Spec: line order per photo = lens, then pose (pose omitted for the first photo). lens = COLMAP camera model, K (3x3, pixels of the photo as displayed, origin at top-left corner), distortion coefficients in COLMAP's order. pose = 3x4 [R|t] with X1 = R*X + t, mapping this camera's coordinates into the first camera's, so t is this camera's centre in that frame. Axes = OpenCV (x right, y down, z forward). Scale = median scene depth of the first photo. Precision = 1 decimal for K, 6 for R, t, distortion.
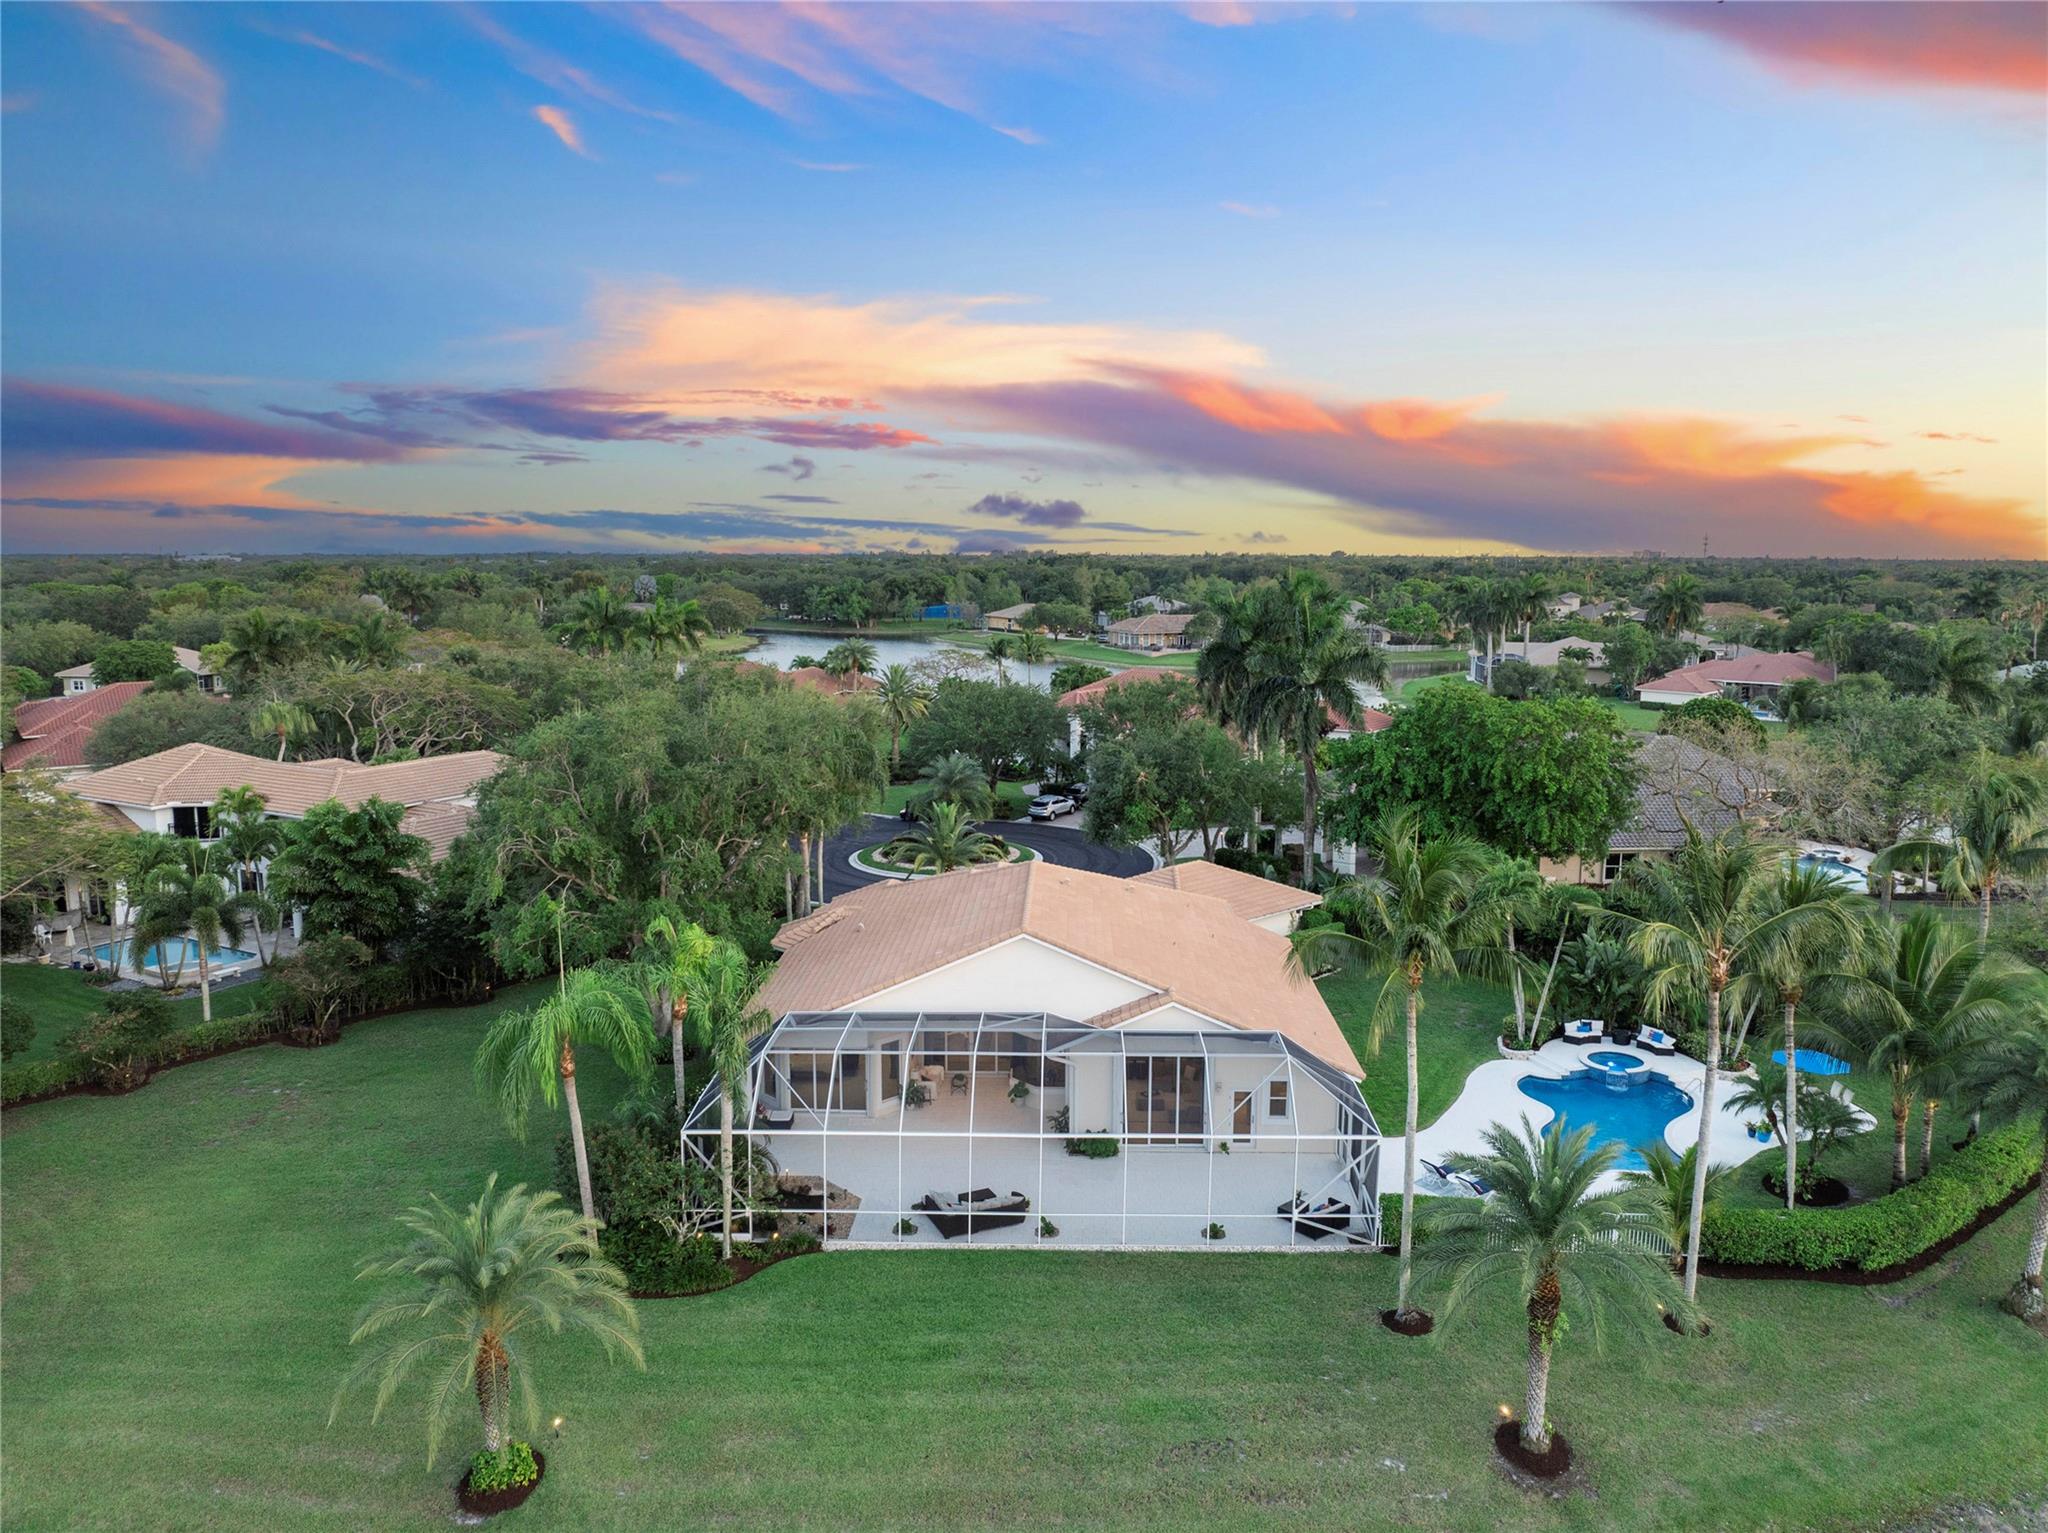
lens RADIAL K [[1553.6, 0, 1024.0], [0, 1553.6, 766.5], [0, 0, 1]] dist [-0.030783, -0.002690]
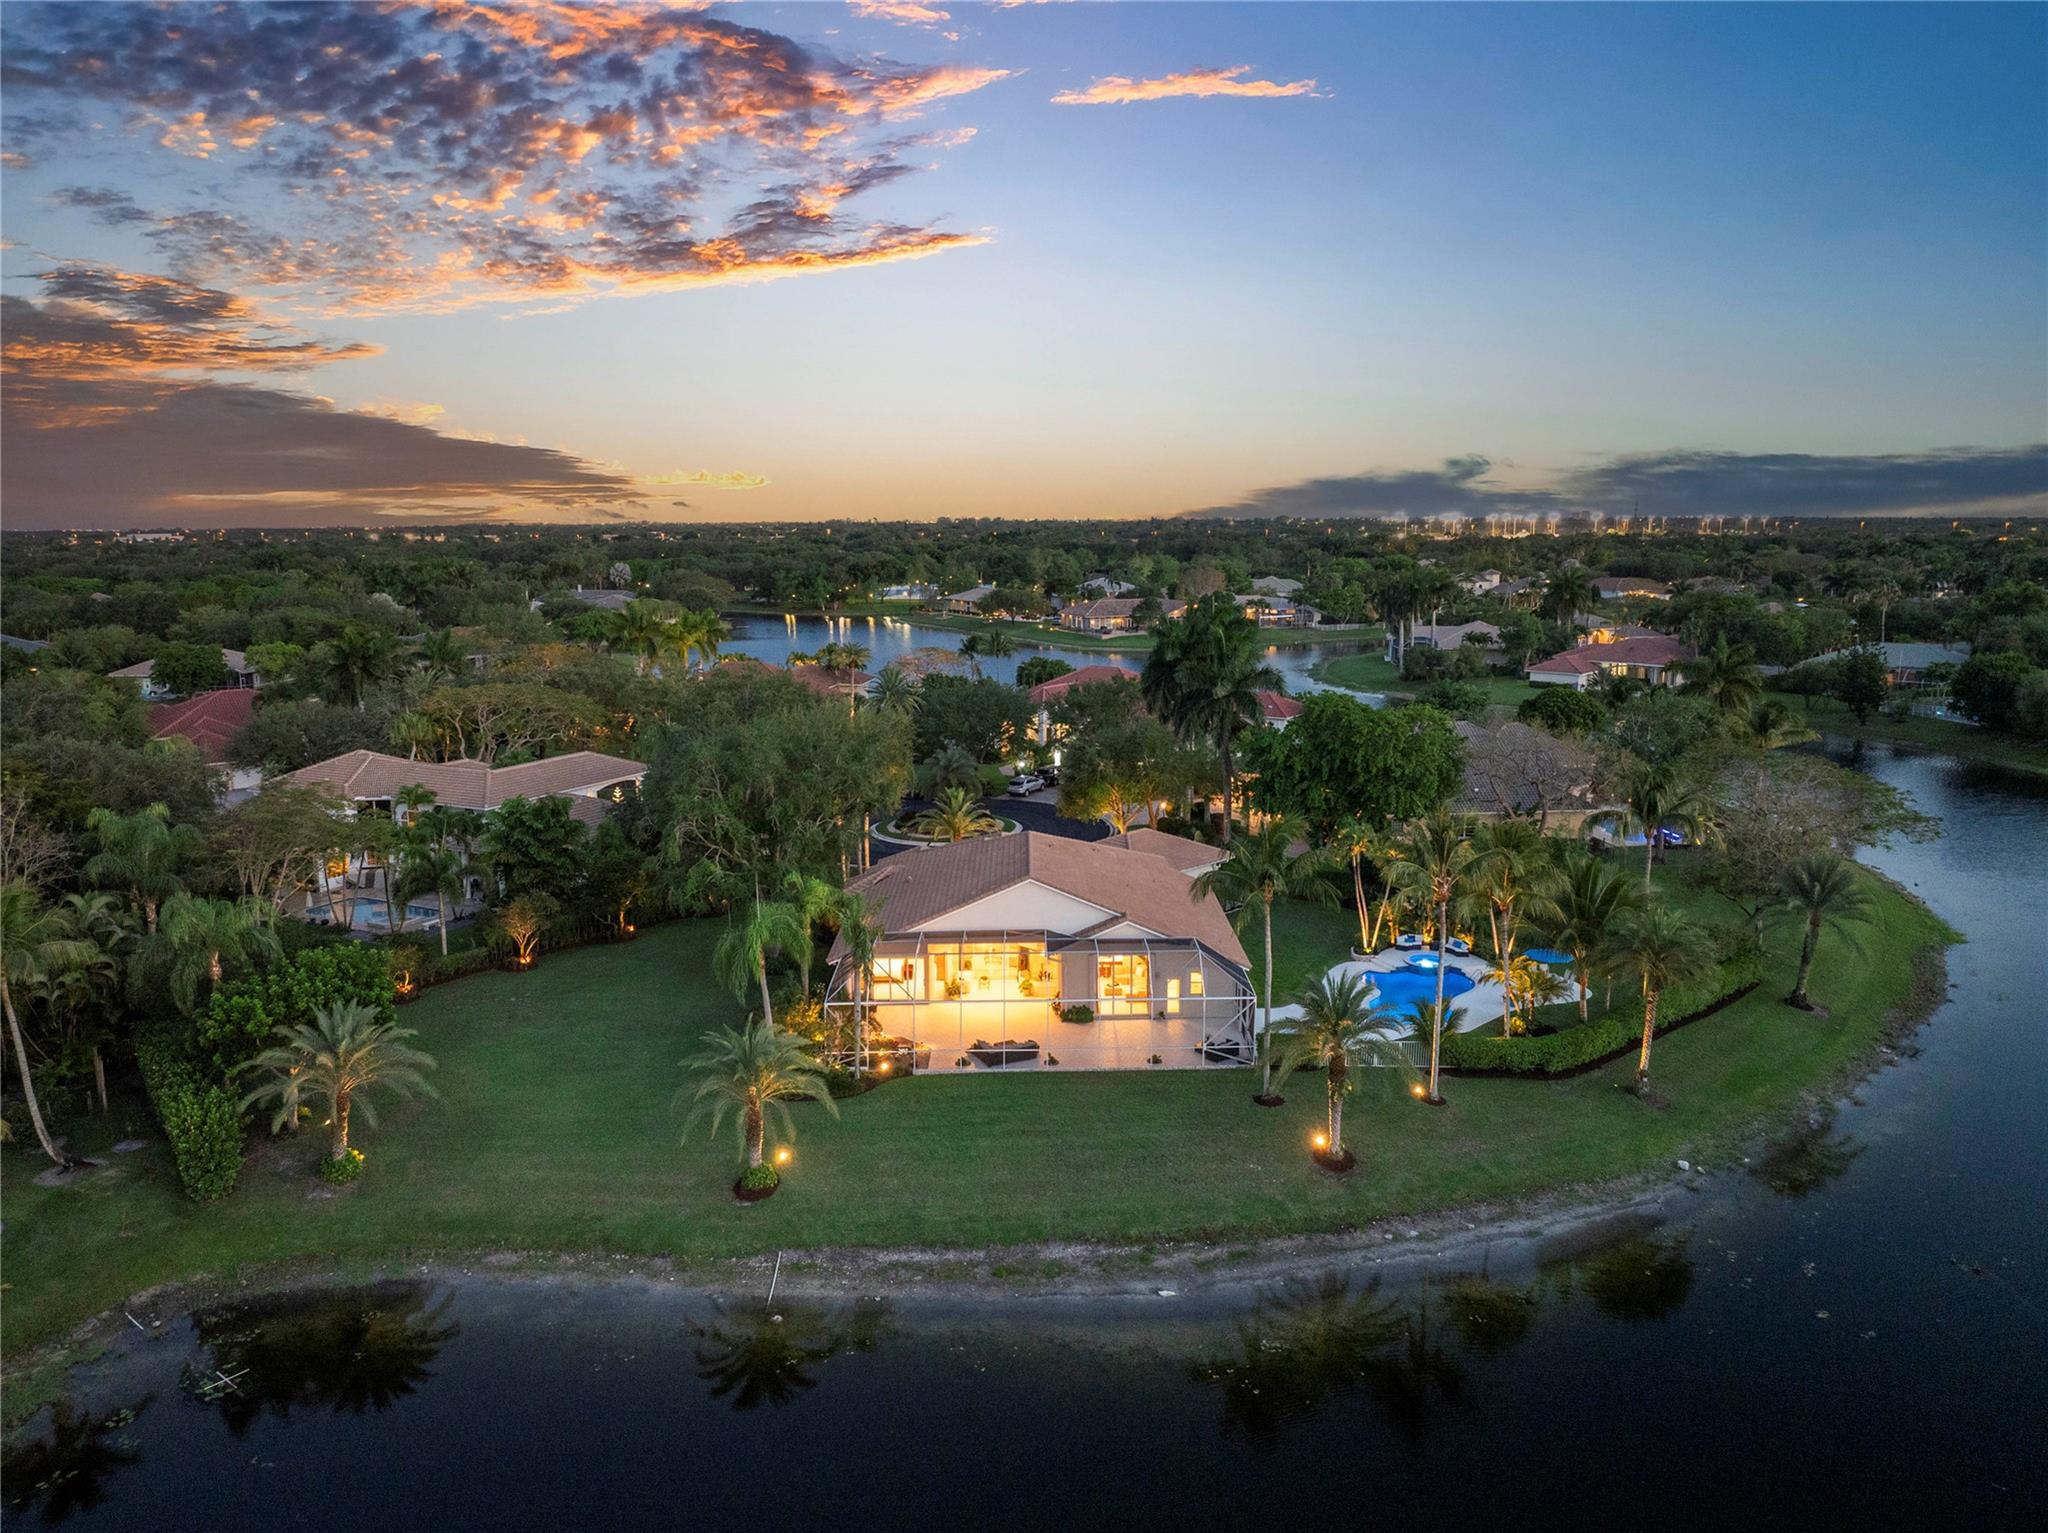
lens RADIAL K [[1553.6, 0, 1024.0], [0, 1553.6, 766.5], [0, 0, 1]] dist [-0.030783, -0.002690]
pose [[0.999366, -0.015811, 0.031909, -0.035277], [0.015106, 0.999639, 0.022220, -0.025167], [-0.032249, -0.021724, 0.999244, -0.351859]]
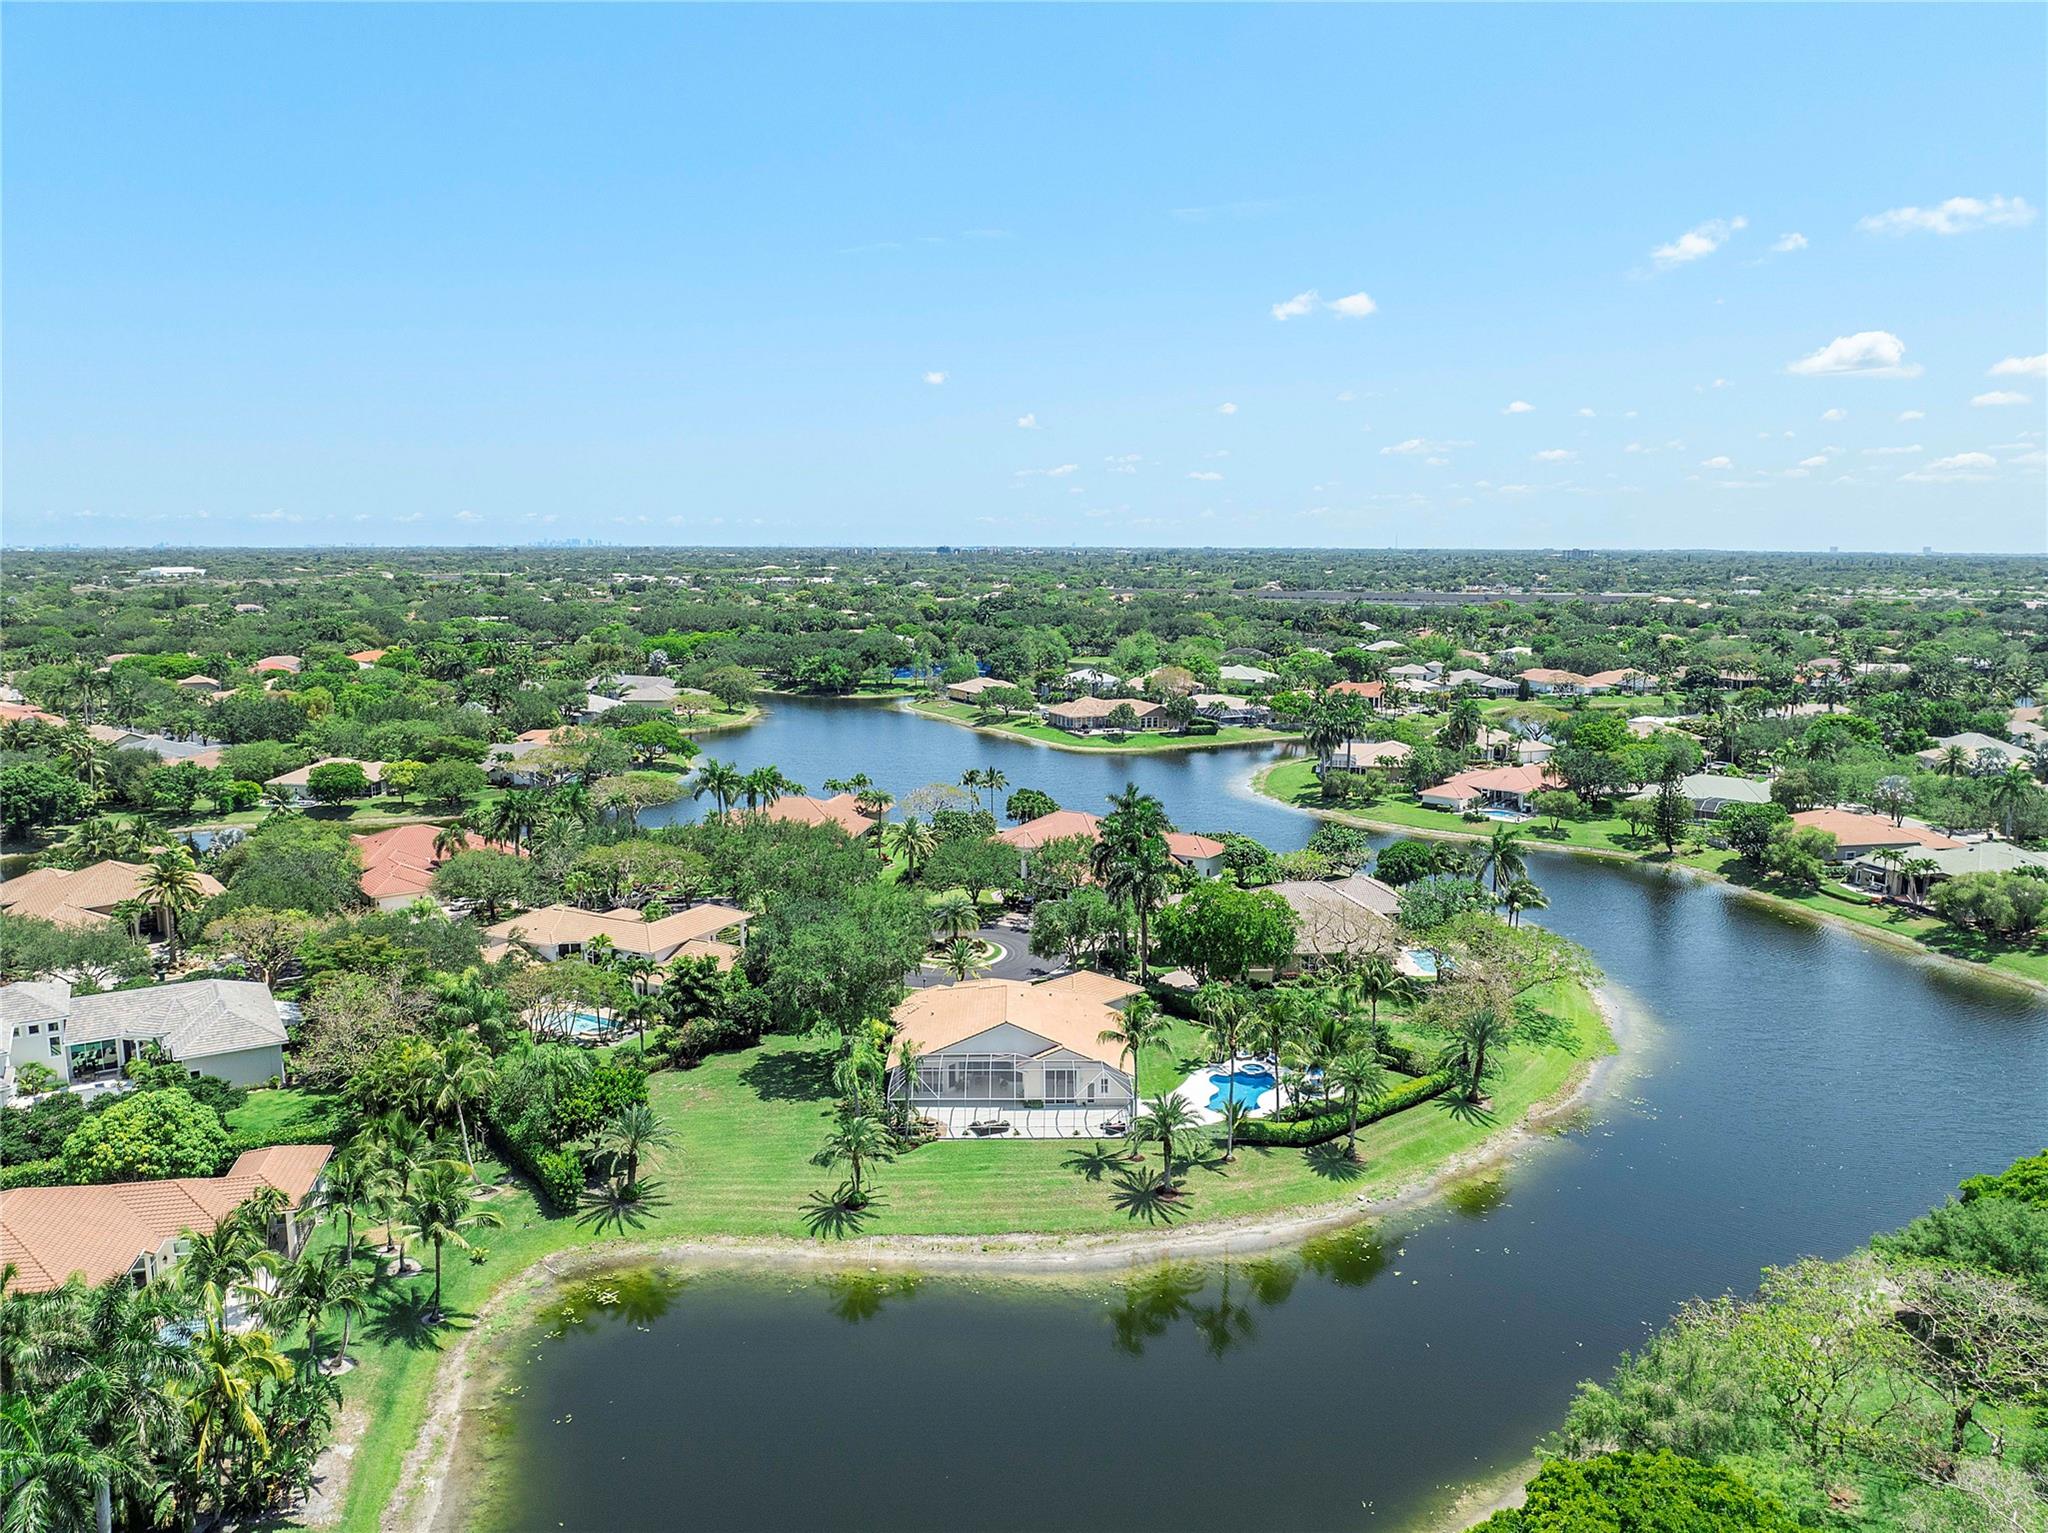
lens RADIAL K [[1542.8, 0, 1024.0], [0, 1542.8, 766.5], [0, 0, 1]] dist [-0.008478, -0.007400]
pose [[0.999386, -0.006082, 0.034501, -0.037920], [0.005885, 0.999966, 0.005827, -0.222438], [-0.034536, -0.005620, 0.999388, -1.044106]]
